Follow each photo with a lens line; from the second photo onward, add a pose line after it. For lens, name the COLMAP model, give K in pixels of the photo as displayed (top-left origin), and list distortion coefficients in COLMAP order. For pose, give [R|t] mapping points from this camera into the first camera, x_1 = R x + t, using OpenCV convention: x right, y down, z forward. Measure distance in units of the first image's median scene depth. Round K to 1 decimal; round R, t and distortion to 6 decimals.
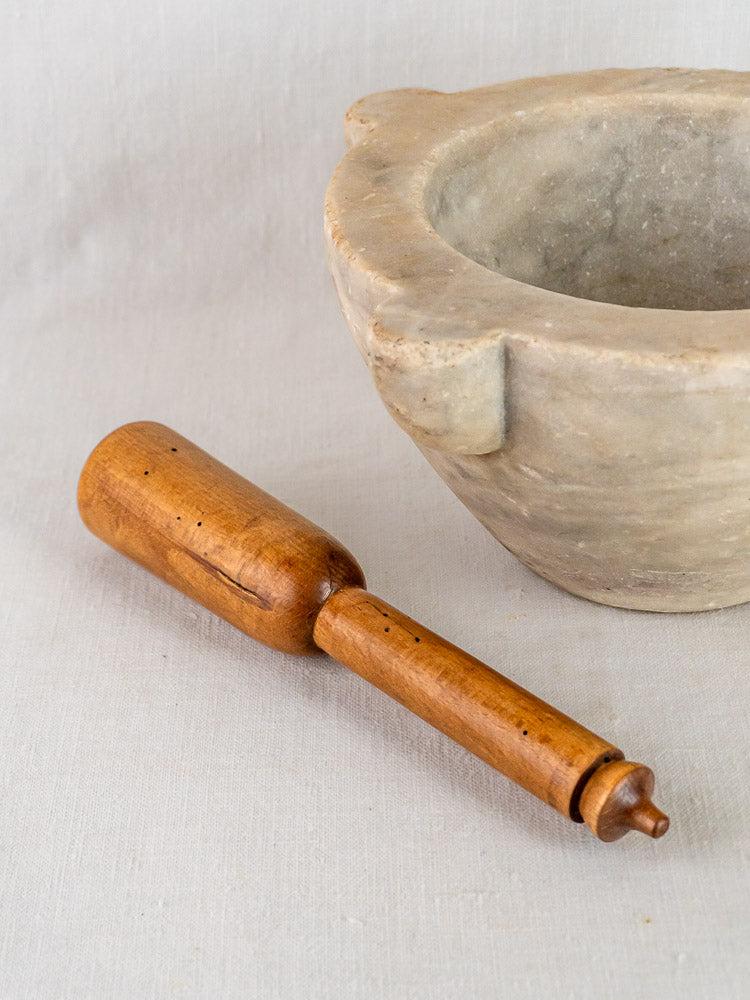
lens RADIAL K [[2050.0, 0, 374.6], [0, 2050.0, 466.6], [0, 0, 1]] dist [0.079360, 0.000000]
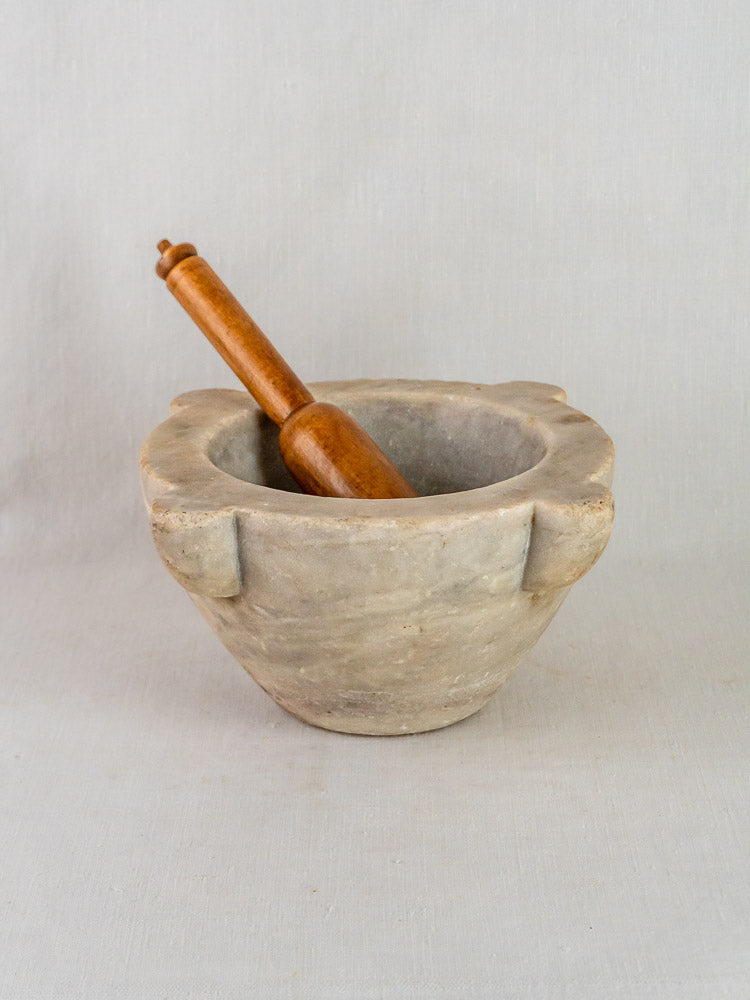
lens RADIAL K [[2050.0, 0, 340.3], [0, 2050.0, 470.9], [0, 0, 1]] dist [0.079360, 0.000000]
pose [[0.999576, 0.010850, -0.027021, 0.166034], [-0.016745, 0.973371, -0.228624, 0.233609], [0.023821, 0.228980, 0.973140, -0.450279]]
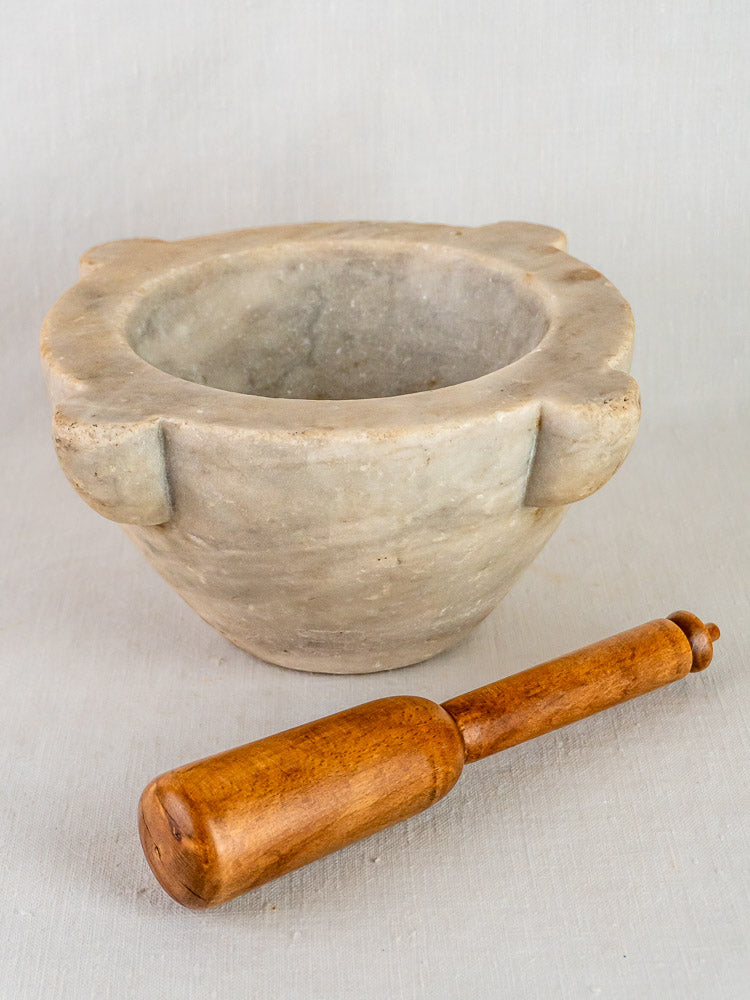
lens RADIAL K [[2050.0, 0, 346.3], [0, 2050.0, 464.3], [0, 0, 1]] dist [0.079360, 0.000000]
pose [[0.999956, -0.008874, 0.003151, 0.152367], [0.009170, 0.993712, -0.111587, 0.088349], [-0.002141, 0.111611, 0.993750, -0.173129]]
